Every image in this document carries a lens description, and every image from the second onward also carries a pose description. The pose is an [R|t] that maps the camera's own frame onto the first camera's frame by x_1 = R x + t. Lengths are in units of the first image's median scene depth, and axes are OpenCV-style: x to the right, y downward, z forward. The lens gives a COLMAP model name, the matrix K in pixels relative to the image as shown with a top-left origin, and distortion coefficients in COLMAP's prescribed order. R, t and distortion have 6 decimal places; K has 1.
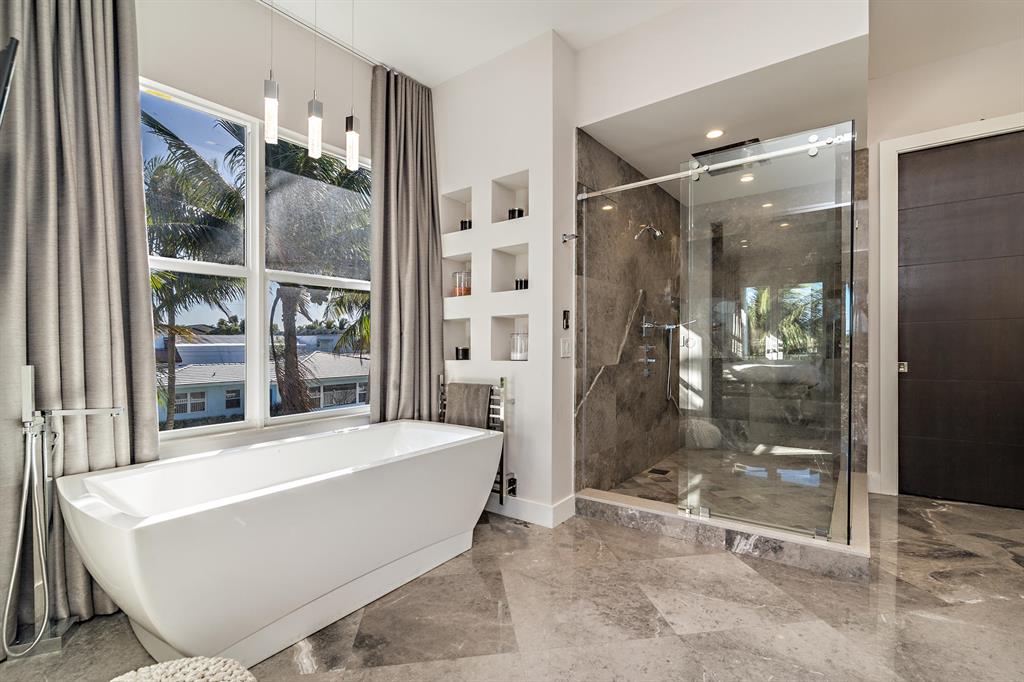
lens RADIAL K [[468.2, 0, 513.7], [0, 468.2, 344.2], [0, 0, 1]] dist [0.003892, -0.001323]
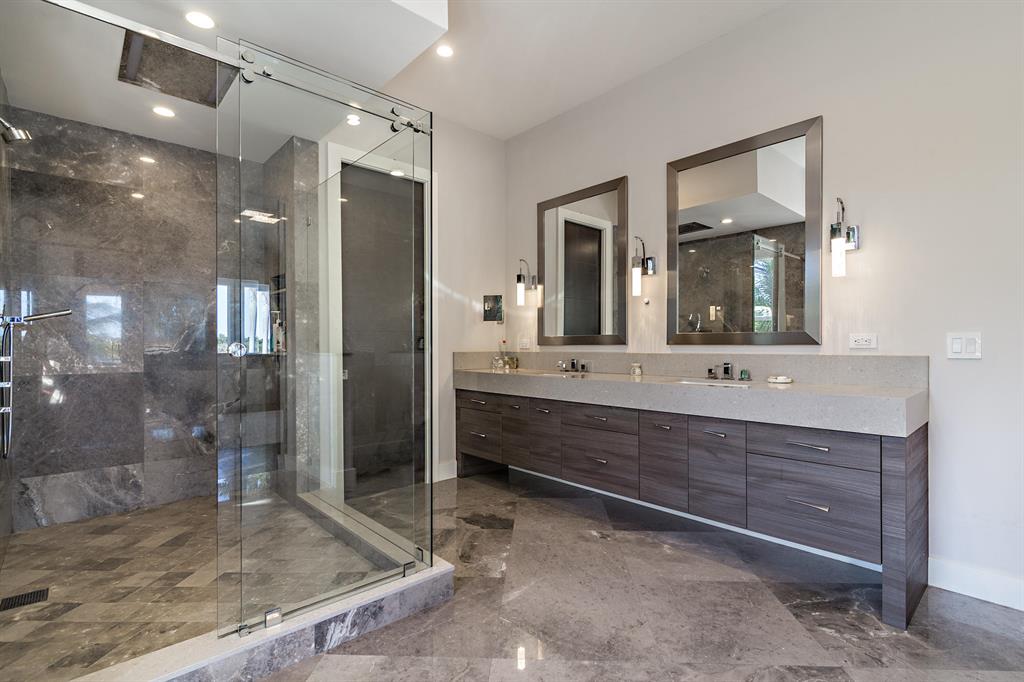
lens RADIAL K [[487.4, 0, 513.8], [0, 487.4, 350.4], [0, 0, 1]] dist [0.002764, 0.000799]
pose [[0.182079, 0.003094, 0.983279, -0.200750], [-0.002421, 0.999993, -0.002699, -0.004256], [-0.983281, -0.001890, 0.182085, 0.599163]]
